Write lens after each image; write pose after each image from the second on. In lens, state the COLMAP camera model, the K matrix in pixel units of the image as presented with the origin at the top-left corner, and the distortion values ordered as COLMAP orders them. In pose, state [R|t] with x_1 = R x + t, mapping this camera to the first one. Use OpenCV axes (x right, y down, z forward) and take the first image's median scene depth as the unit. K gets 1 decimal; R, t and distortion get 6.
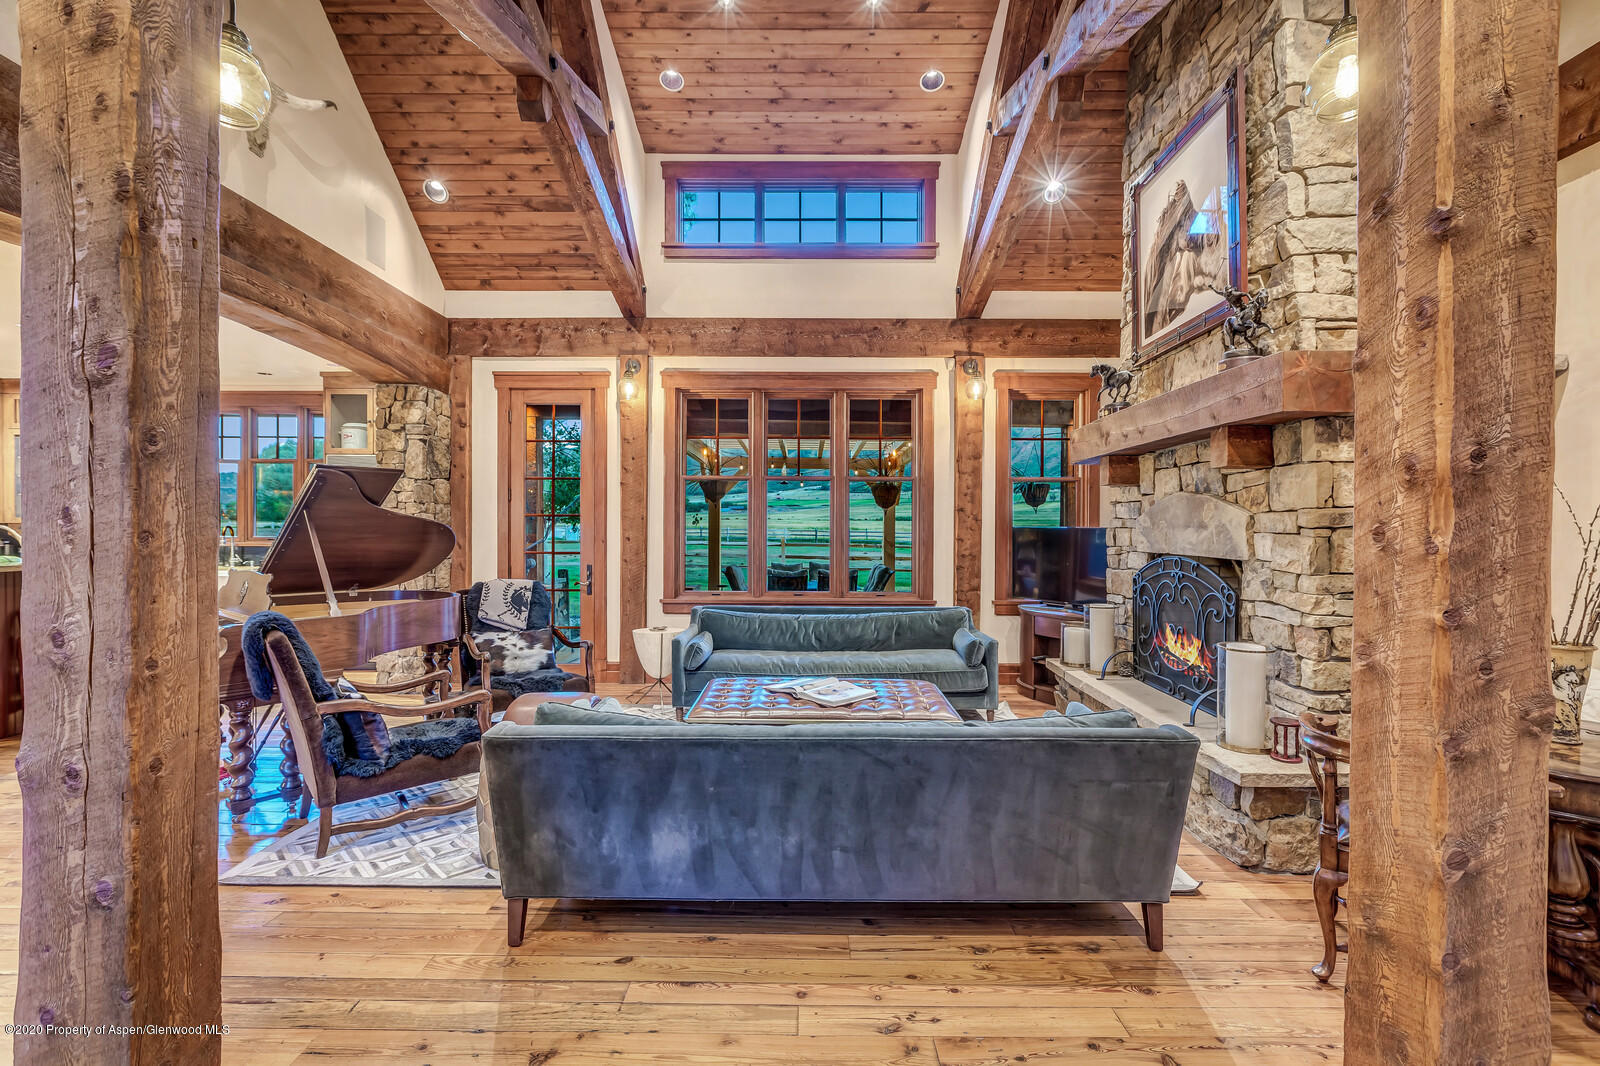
lens RADIAL K [[716.1, 0, 813.5], [0, 716.1, 526.2], [0, 0, 1]] dist [0.001256, -0.000247]
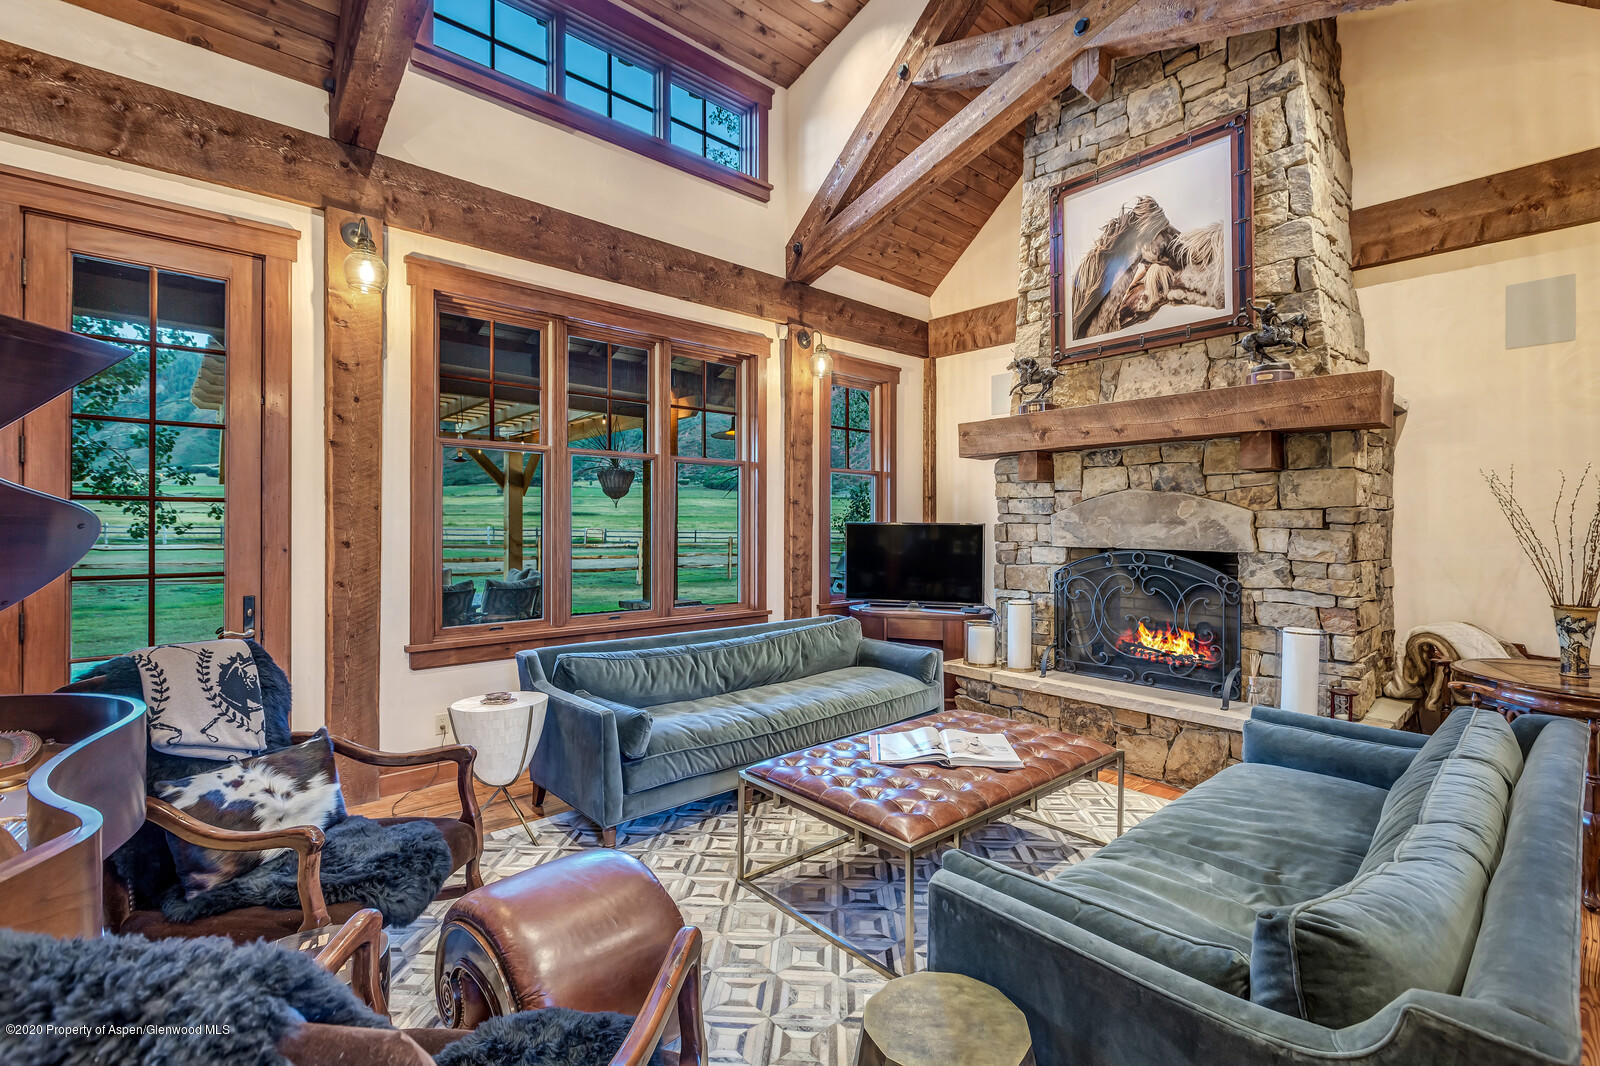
lens RADIAL K [[716.1, 0, 808.5], [0, 716.1, 521.4], [0, 0, 1]] dist [0.001256, -0.000247]
pose [[0.741974, 0.000803, 0.670428, -0.417458], [-0.001155, 0.999999, 0.000081, -0.000307], [-0.670428, -0.000835, 0.741974, 0.402367]]
